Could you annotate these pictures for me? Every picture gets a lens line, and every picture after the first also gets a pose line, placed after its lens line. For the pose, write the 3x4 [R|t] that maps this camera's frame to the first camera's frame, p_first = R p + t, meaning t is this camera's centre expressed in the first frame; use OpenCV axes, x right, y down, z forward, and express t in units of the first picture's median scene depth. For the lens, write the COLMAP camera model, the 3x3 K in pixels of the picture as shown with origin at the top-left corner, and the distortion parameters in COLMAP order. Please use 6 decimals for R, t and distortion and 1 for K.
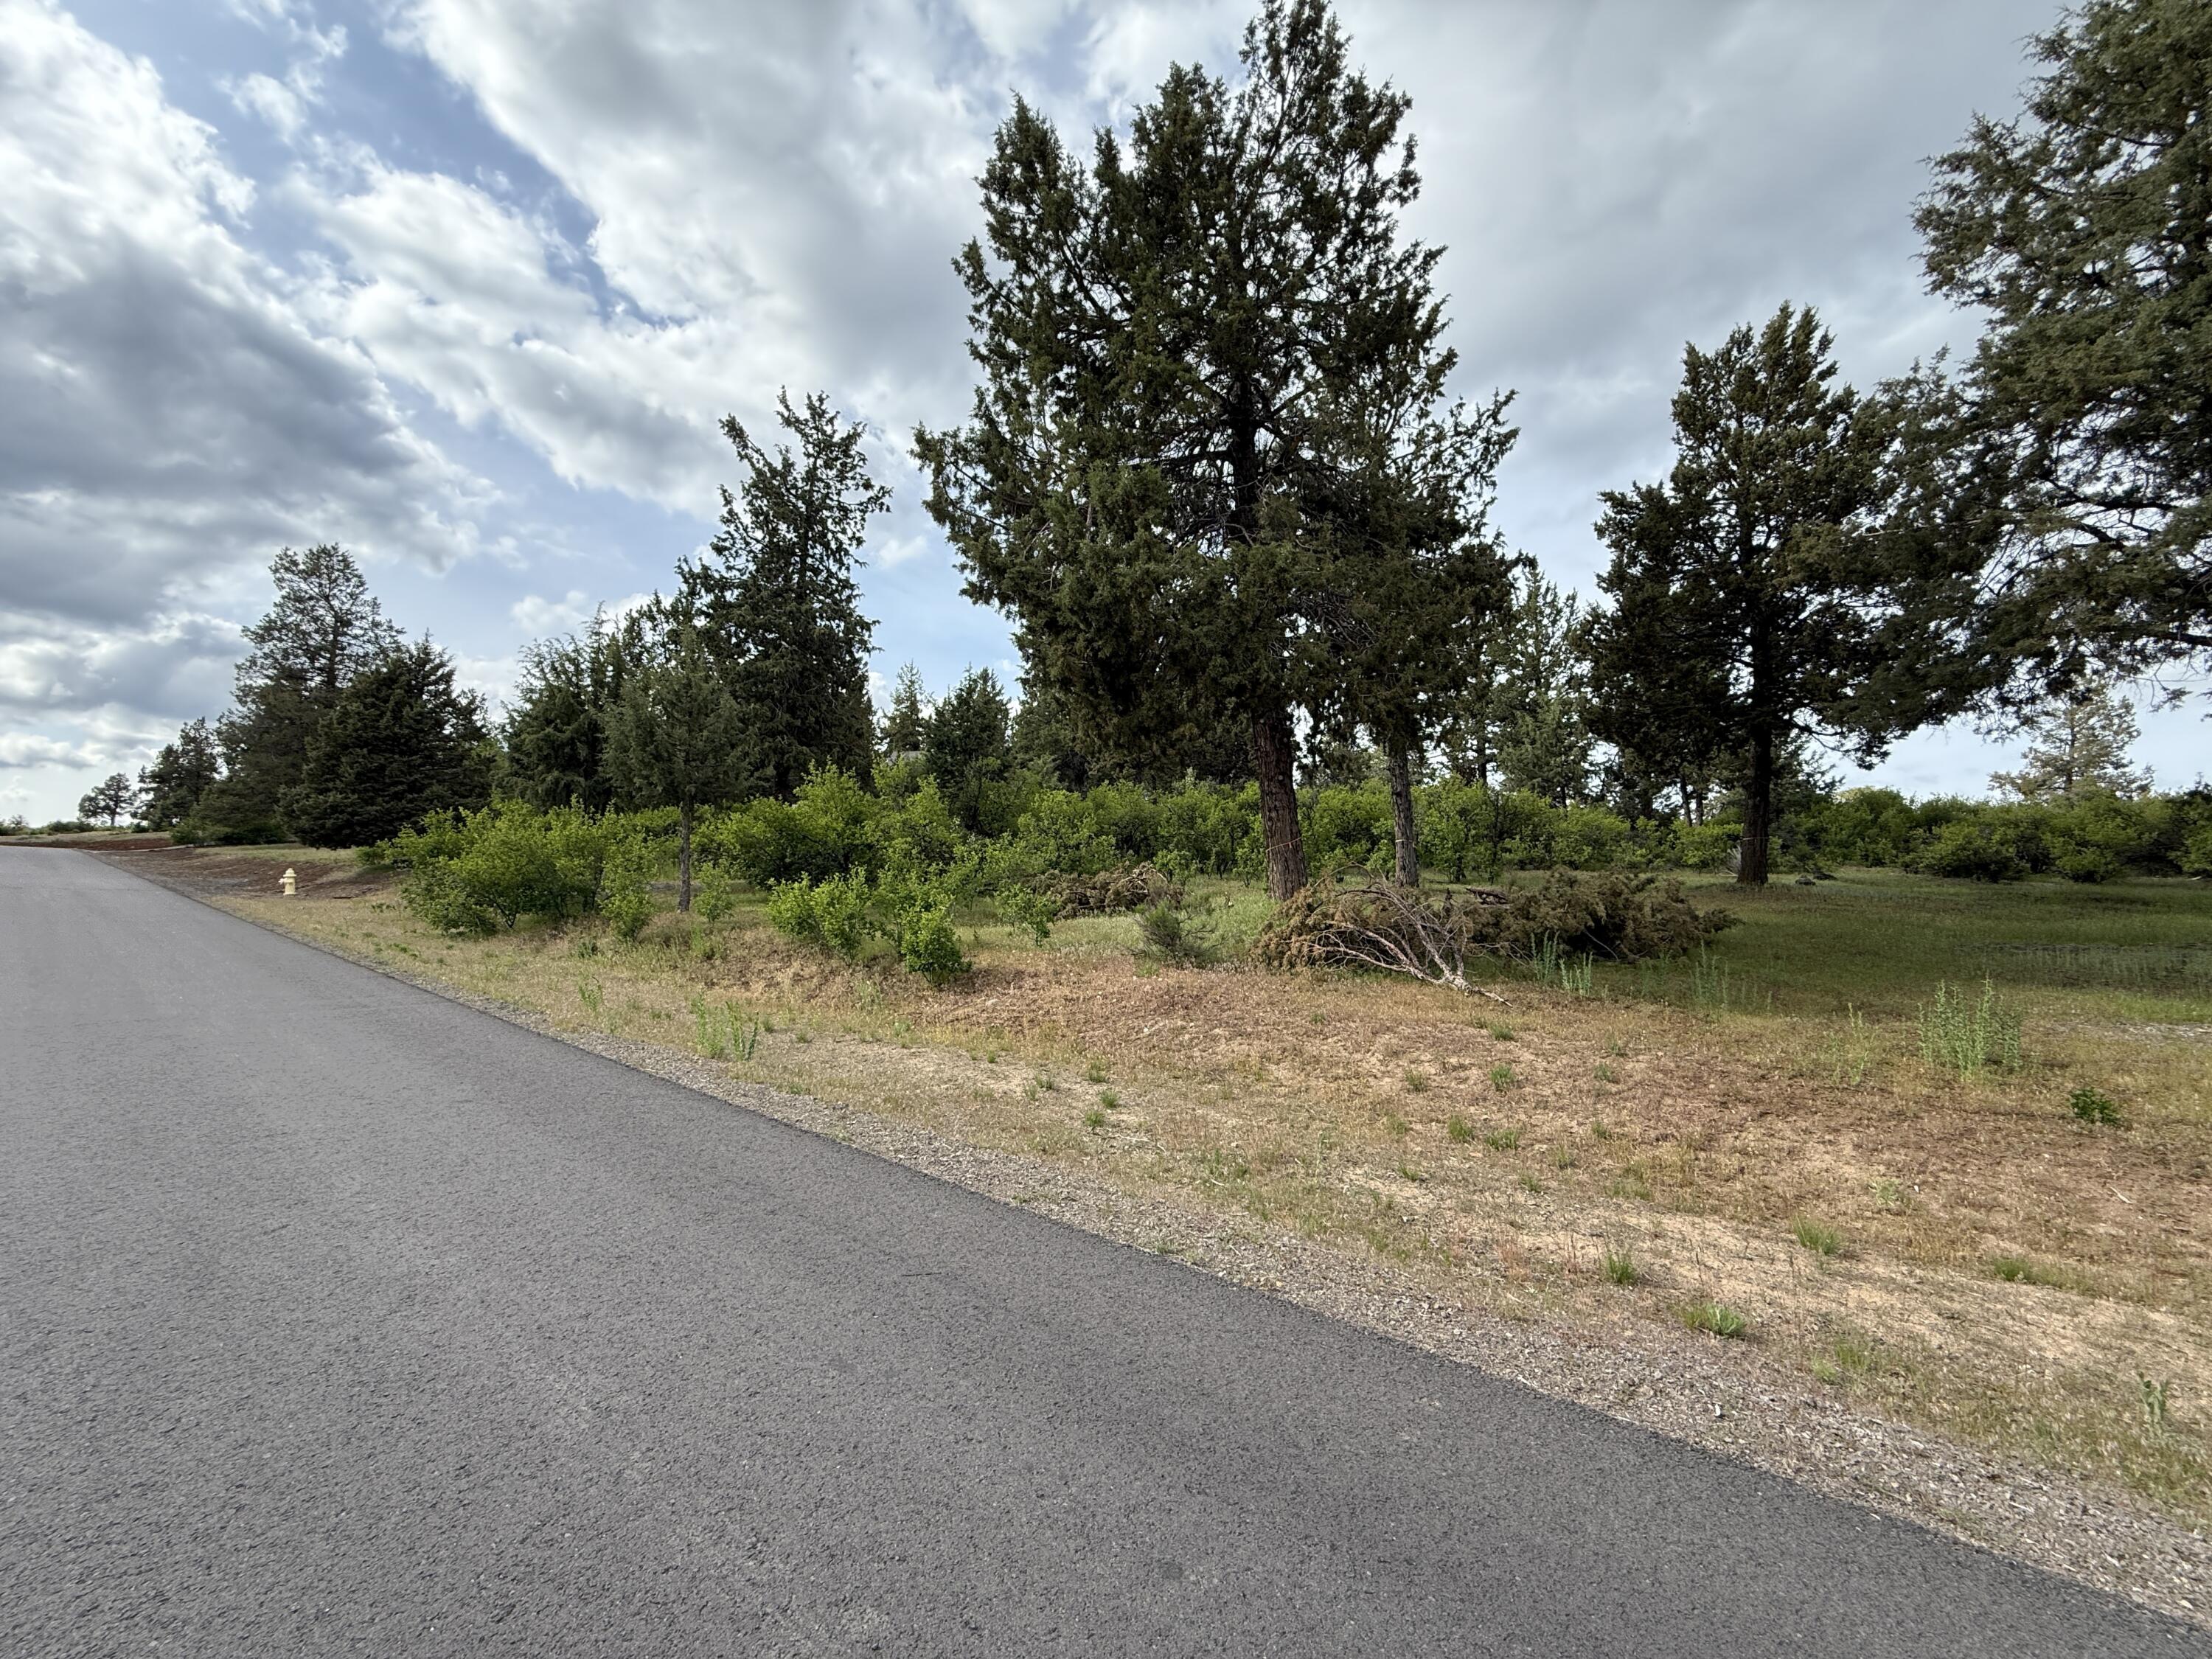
lens RADIAL K [[880.9, 0, 1104.6], [0, 880.9, 828.1], [0, 0, 1]] dist [0.001770, -0.000256]
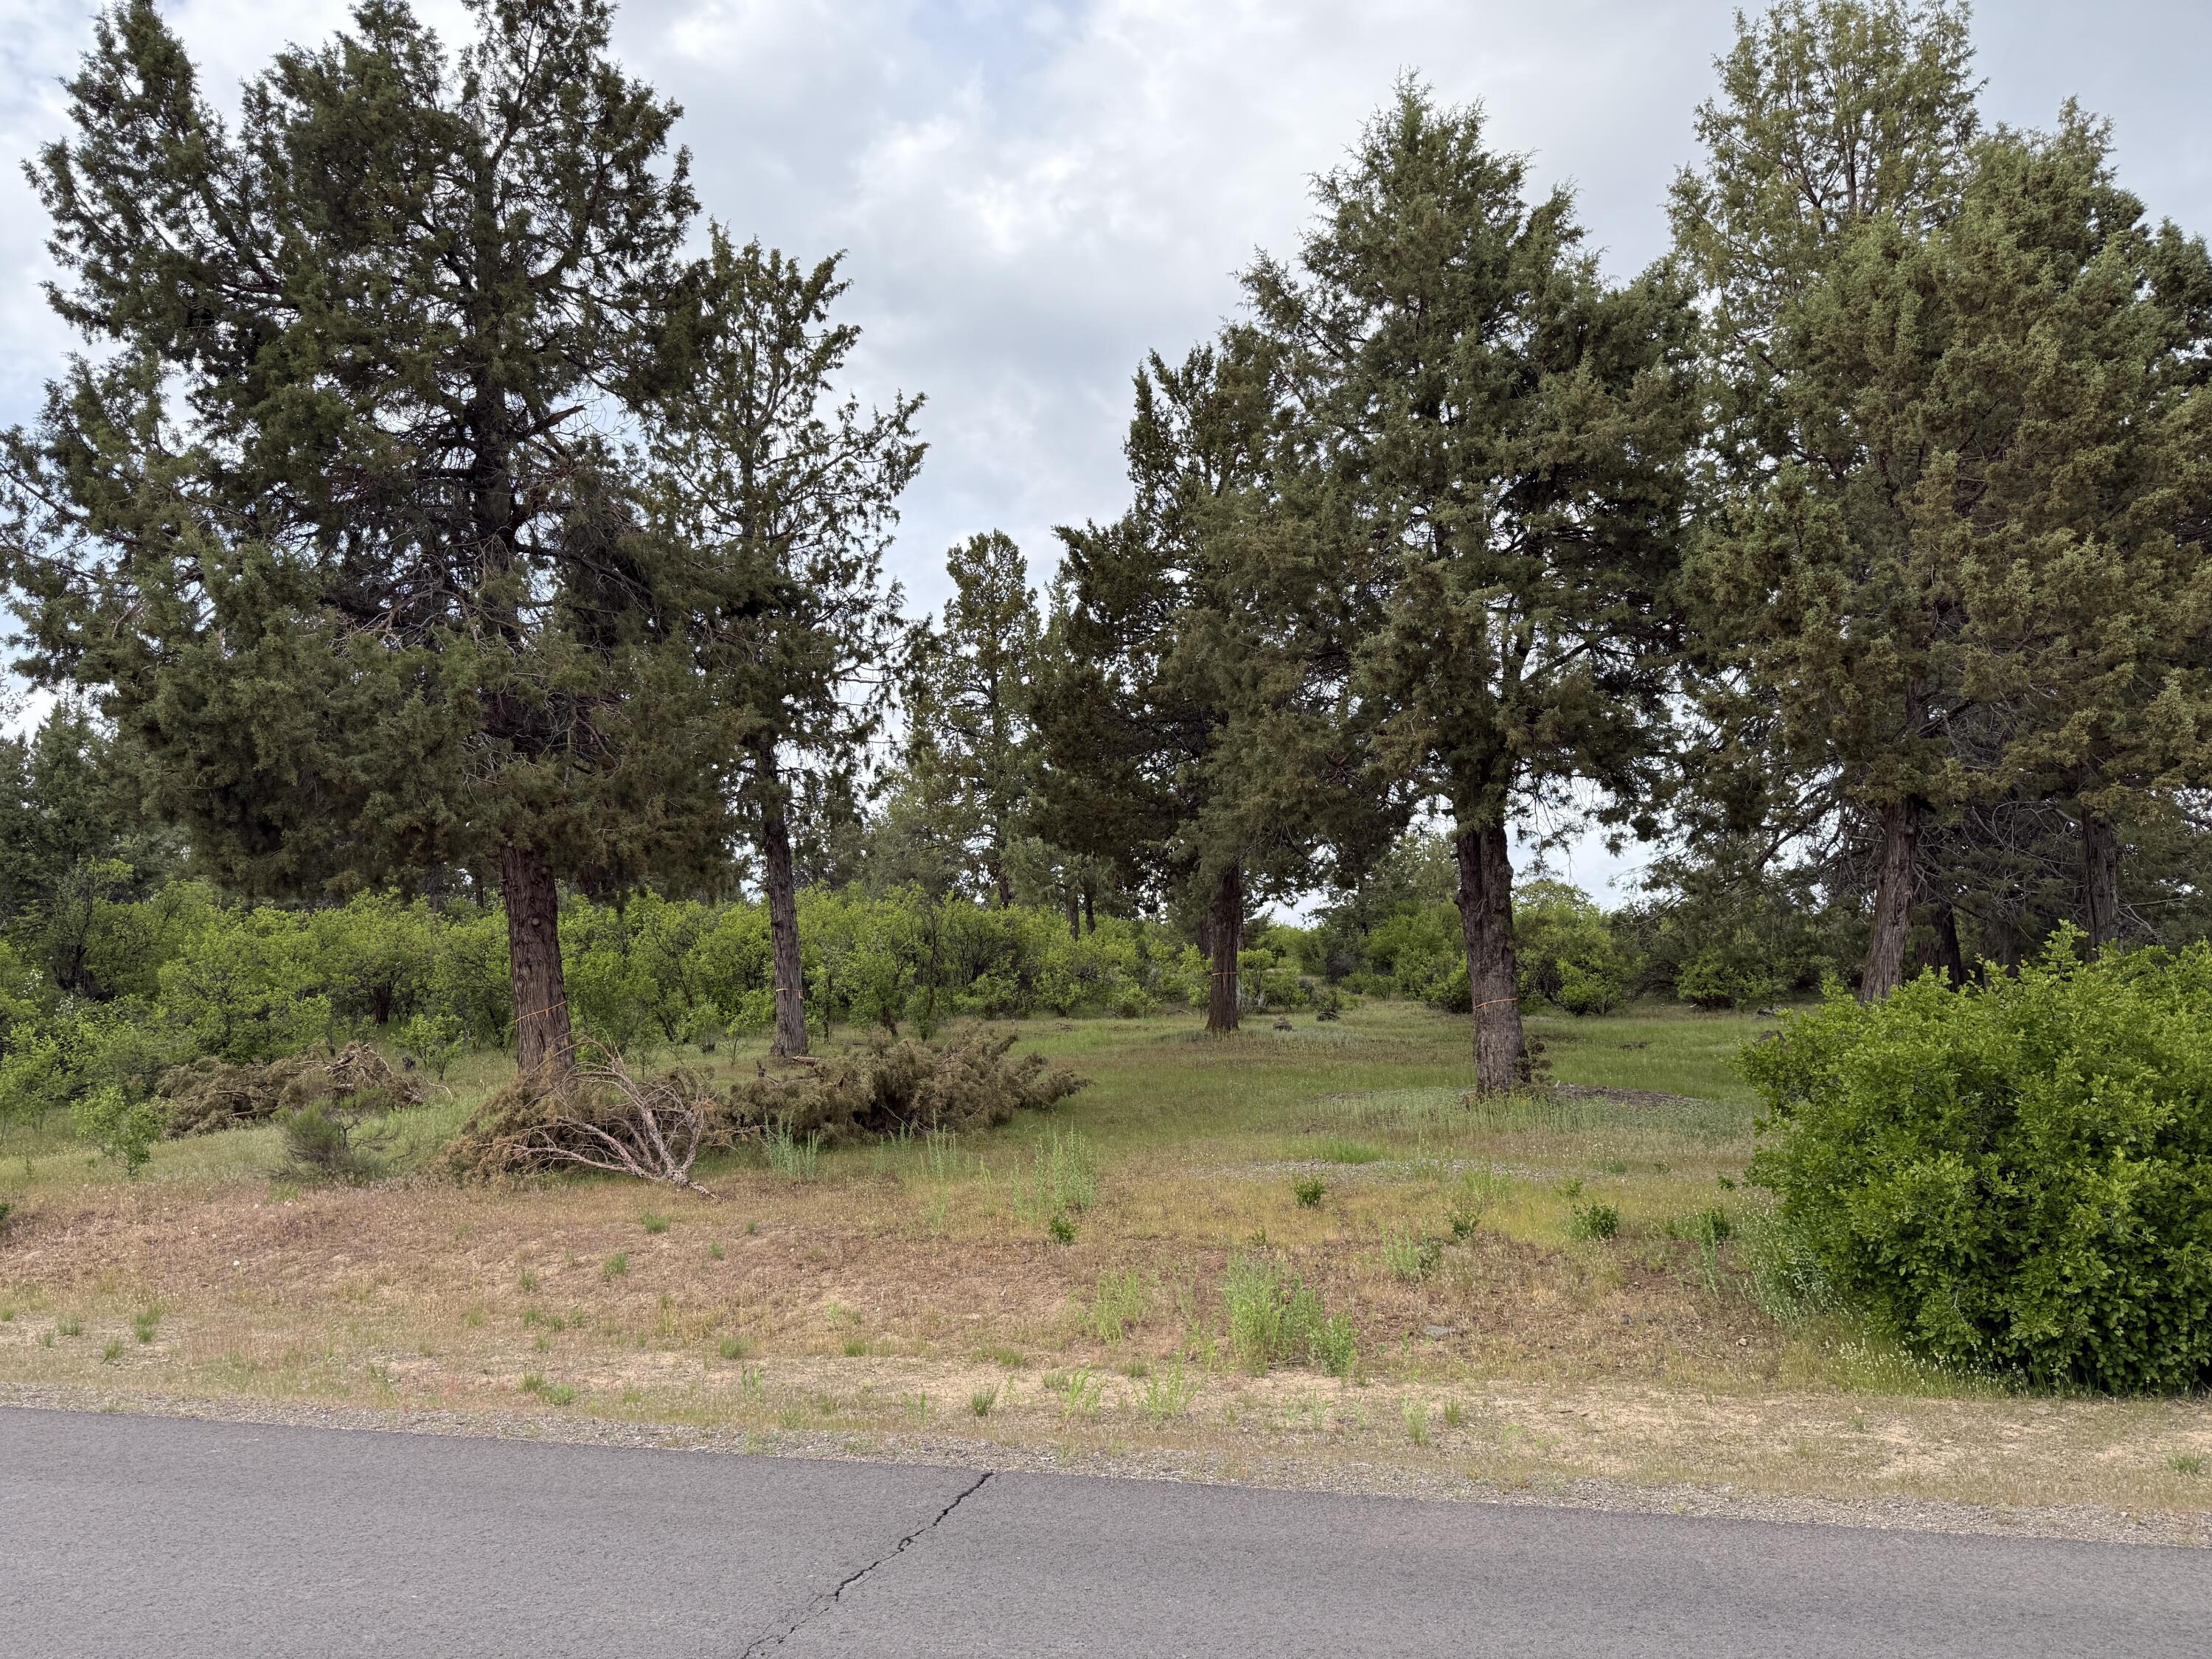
lens RADIAL K [[1536.7, 0, 1118.2], [0, 1536.7, 851.2], [0, 0, 1]] dist [0.059837, -0.078647]
pose [[0.914024, 0.007571, 0.405588, 0.105558], [0.016929, 0.998243, -0.056784, -0.030746], [-0.405306, 0.058768, 0.912290, -0.348292]]
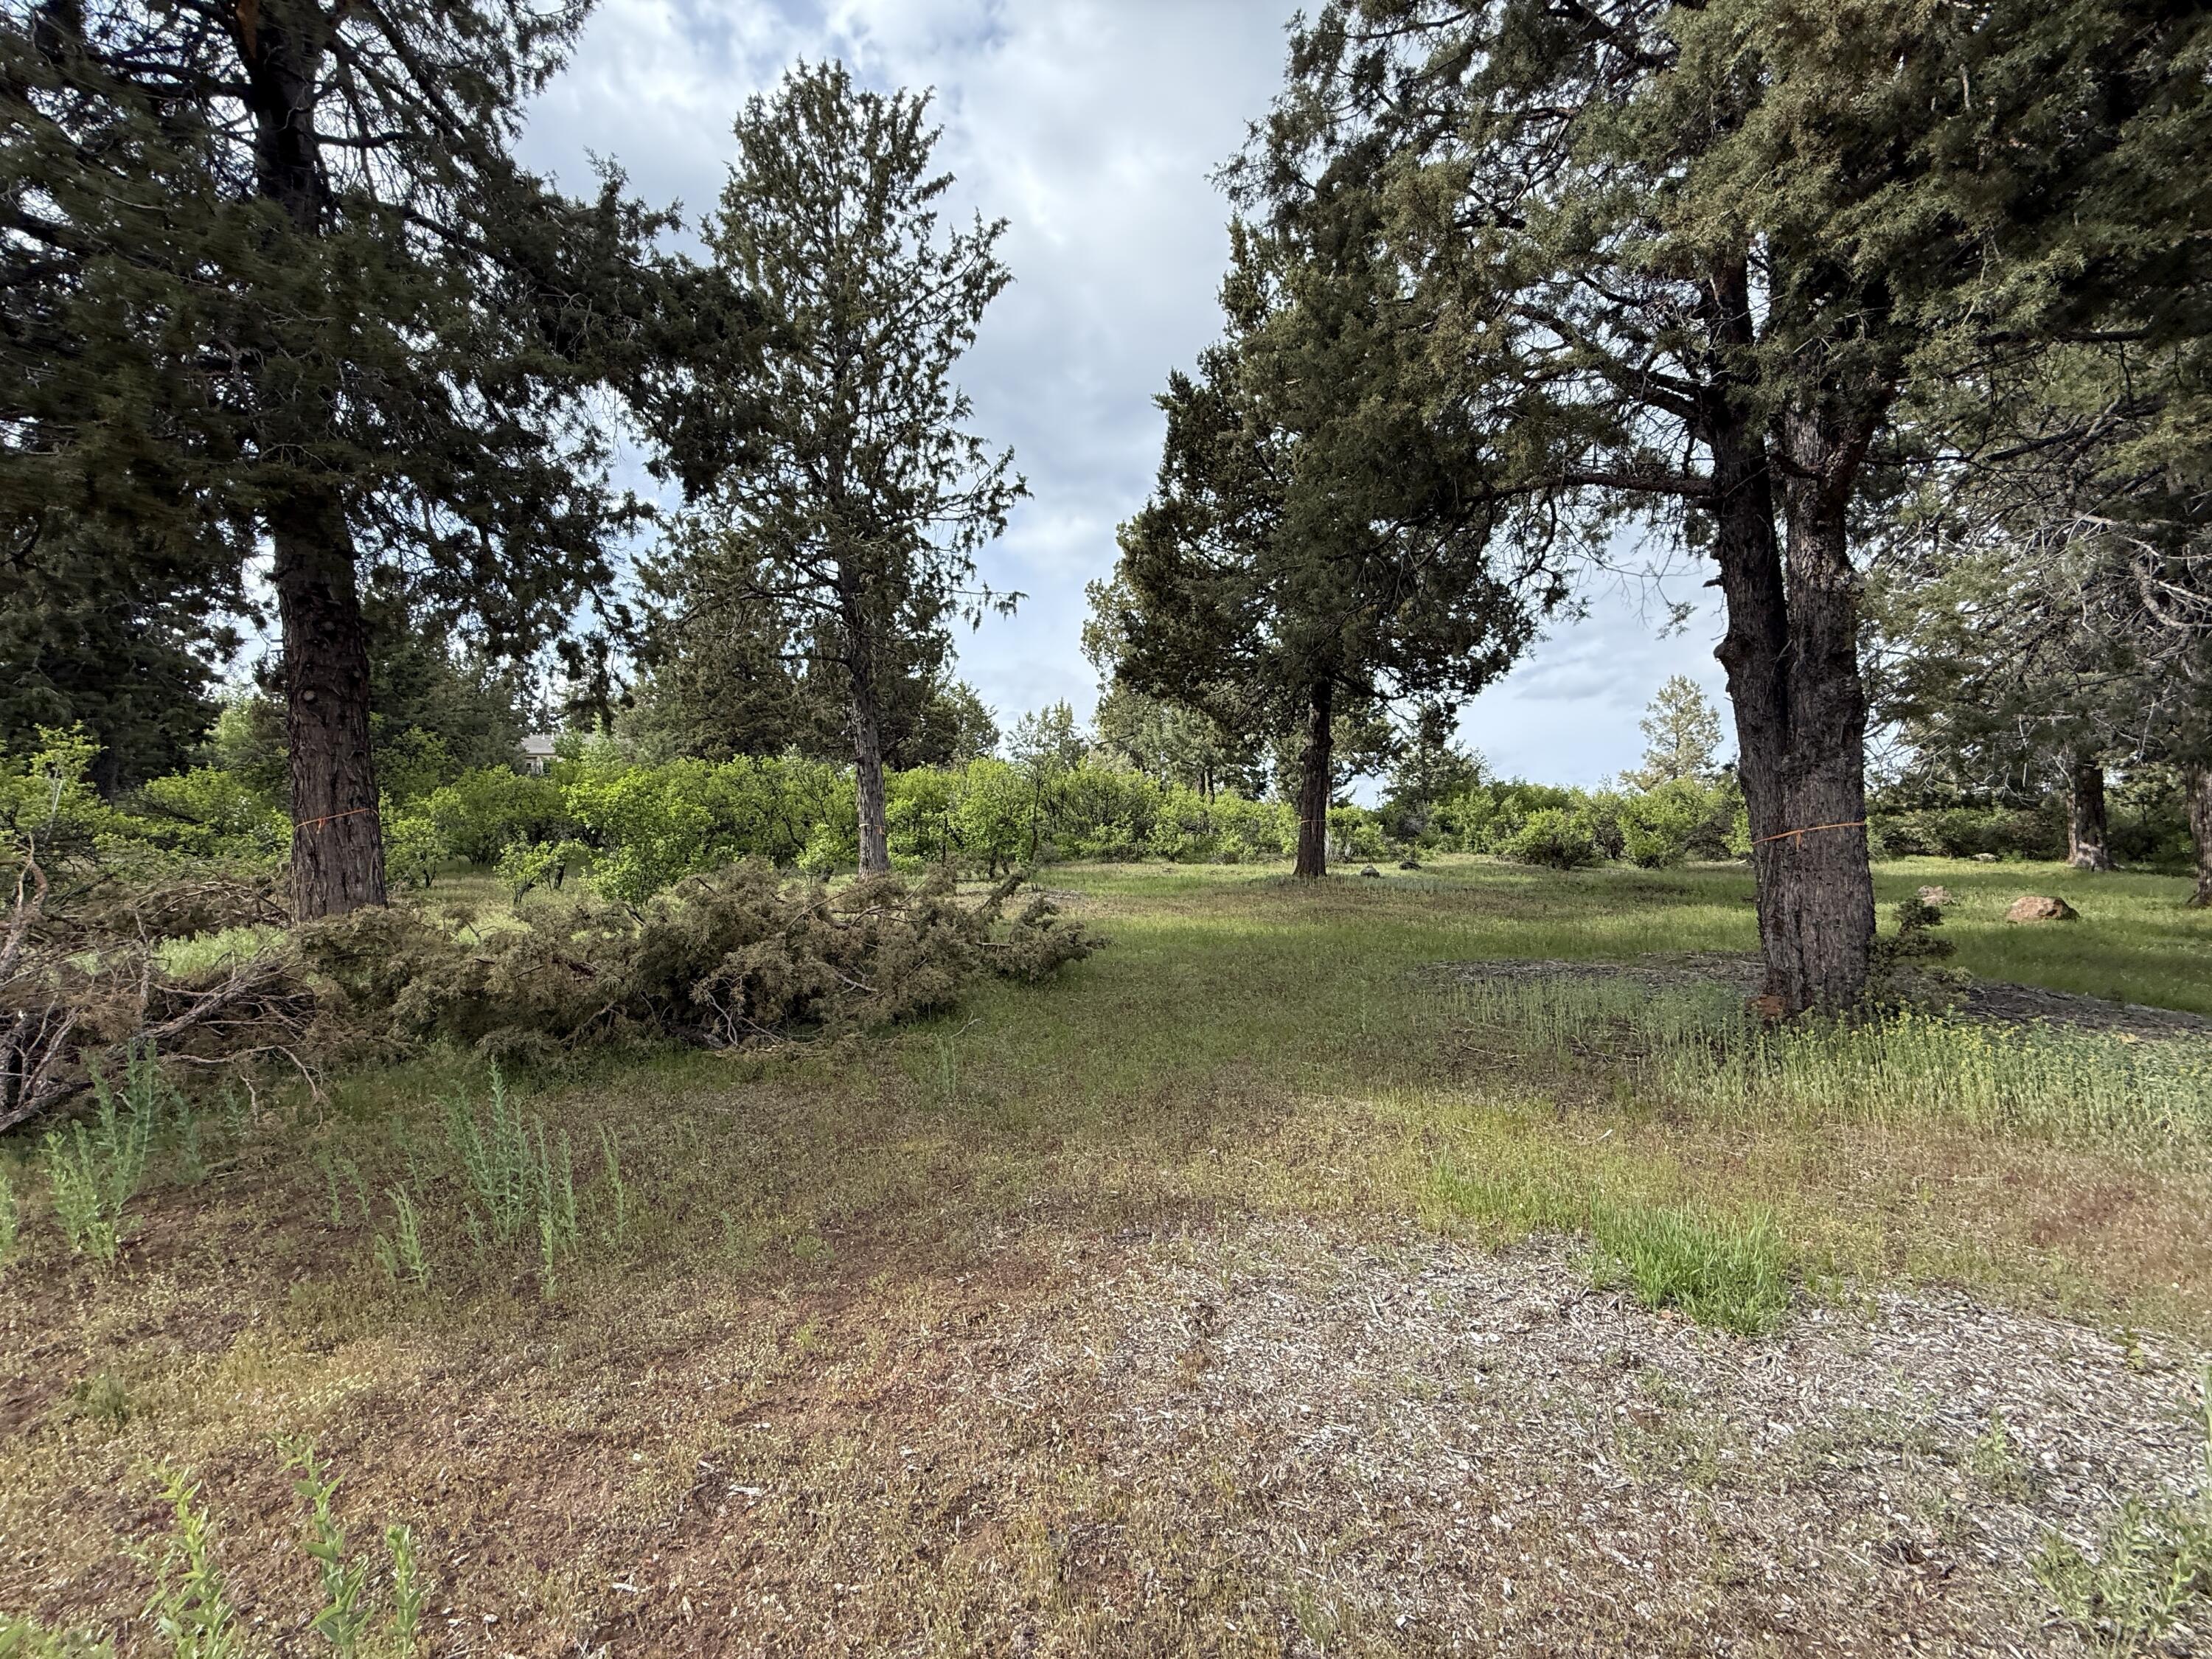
lens RADIAL K [[880.9, 0, 1104.2], [0, 880.9, 829.0], [0, 0, 1]] dist [0.001770, -0.000256]
pose [[0.969756, -0.006210, 0.243997, 0.477030], [0.004977, 0.999972, 0.005670, 0.017829], [-0.244025, -0.004284, 0.969759, 0.340481]]
